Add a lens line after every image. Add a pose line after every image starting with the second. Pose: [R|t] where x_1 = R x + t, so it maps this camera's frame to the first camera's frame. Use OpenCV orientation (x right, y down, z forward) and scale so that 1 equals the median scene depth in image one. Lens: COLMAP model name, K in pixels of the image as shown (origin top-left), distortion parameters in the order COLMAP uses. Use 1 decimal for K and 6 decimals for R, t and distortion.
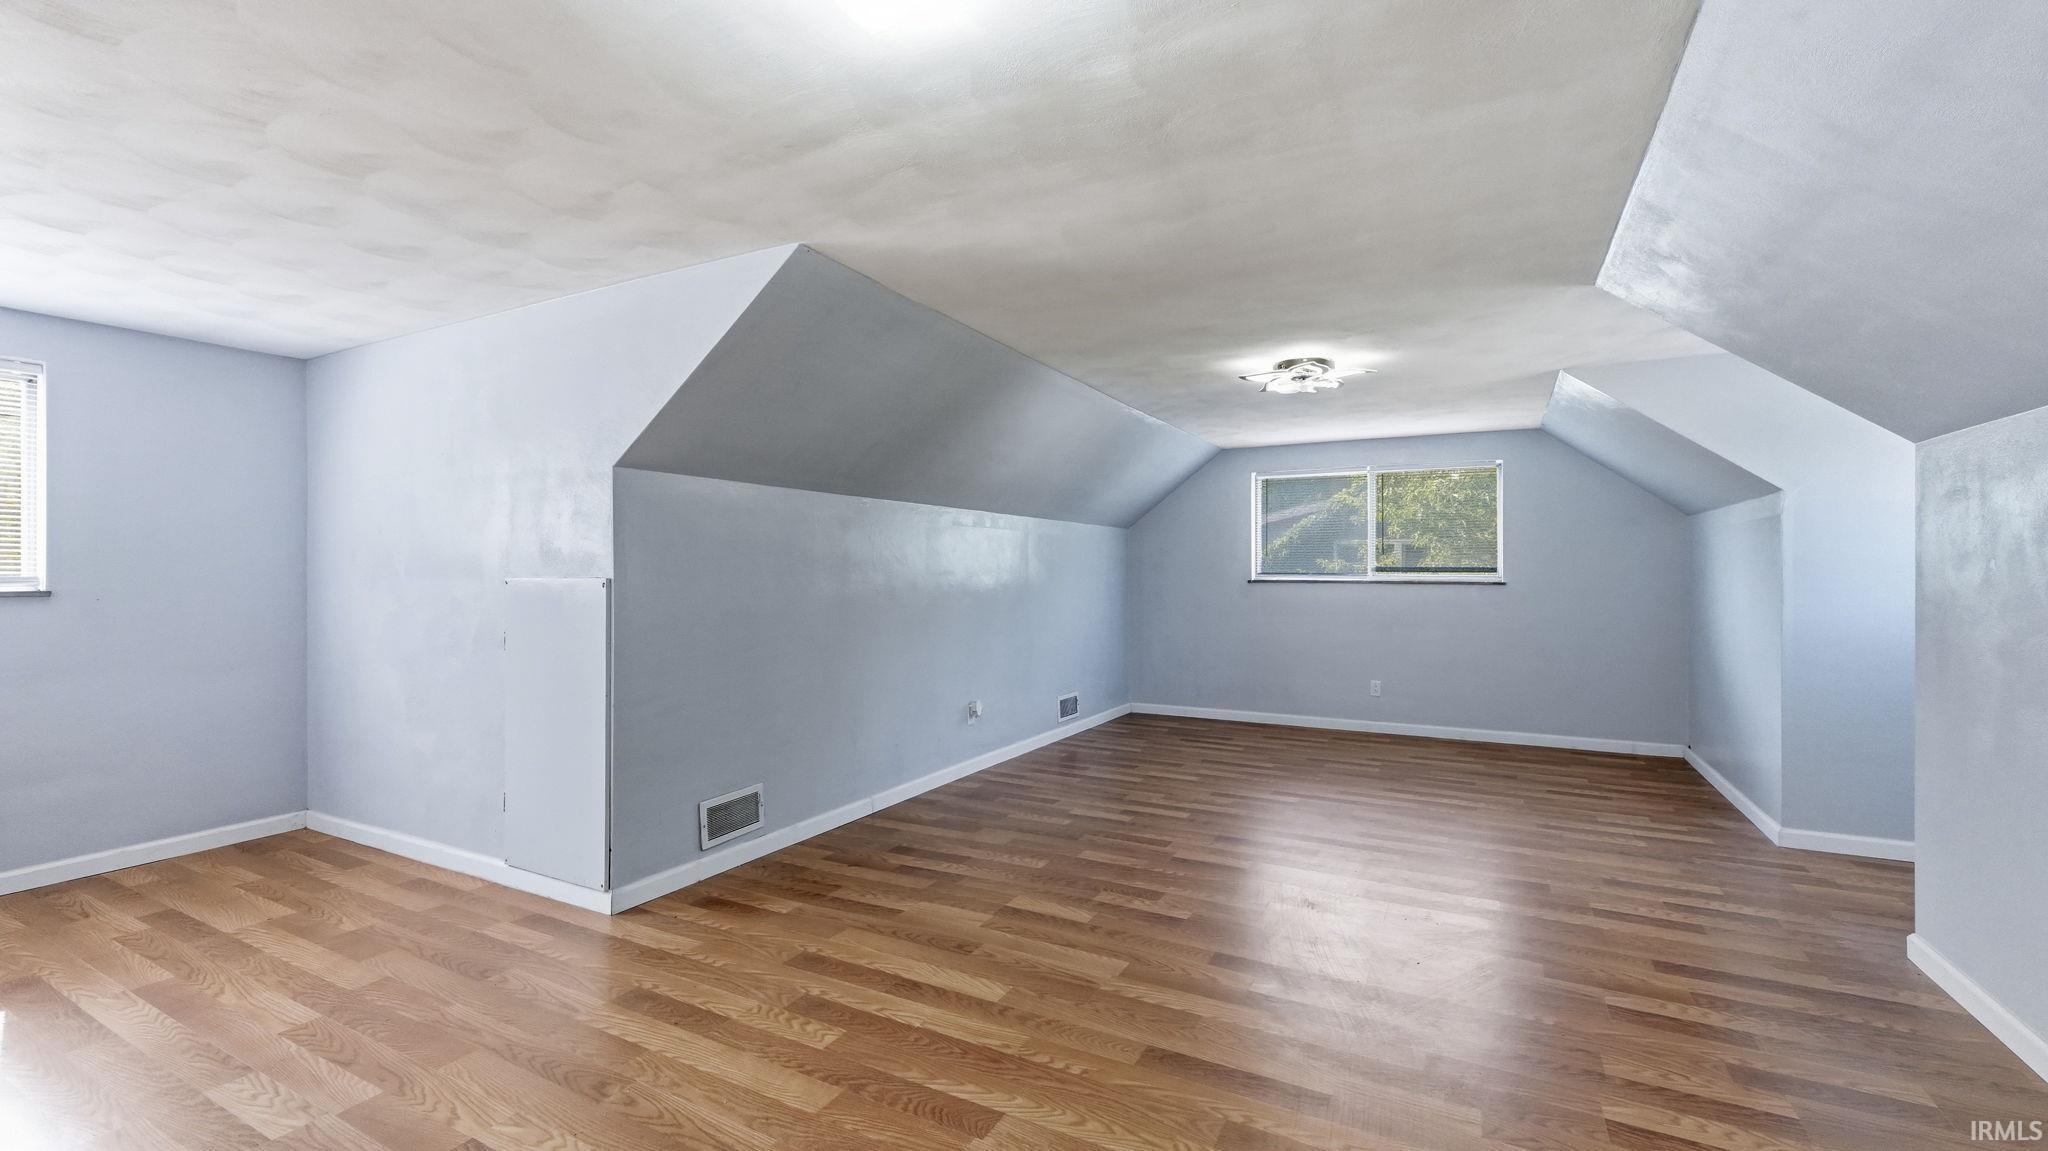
lens RADIAL K [[857.8, 0, 1024.1], [0, 857.8, 573.3], [0, 0, 1]] dist [-0.007049, -0.000522]
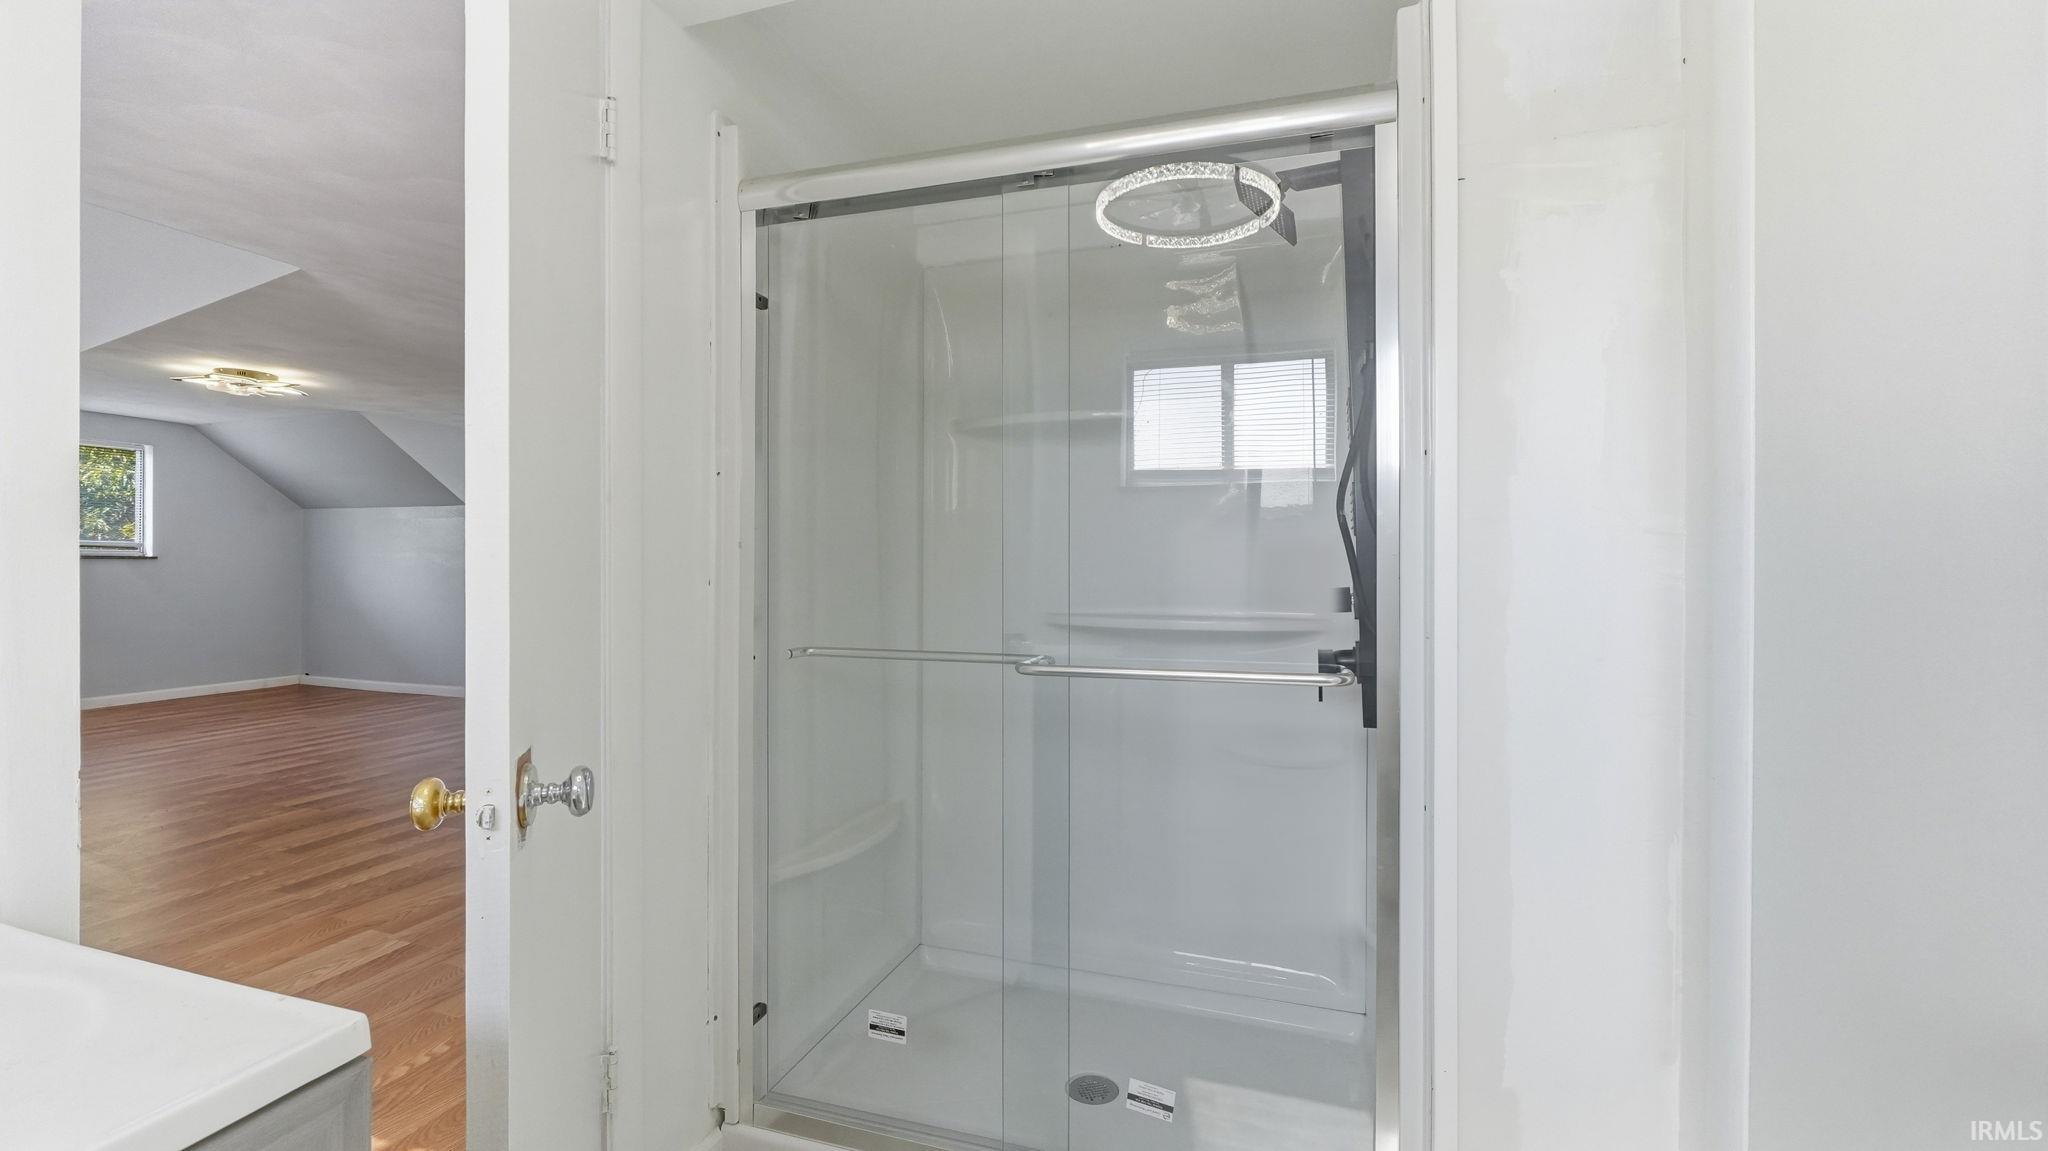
lens RADIAL K [[857.8, 0, 1027.3], [0, 857.8, 571.5], [0, 0, 1]] dist [-0.007049, -0.000522]
pose [[-0.170797, -0.014565, 0.985199, -1.778582], [-0.002406, 0.999894, 0.014365, 0.029011], [-0.985303, 0.000083, -0.170814, 0.182638]]
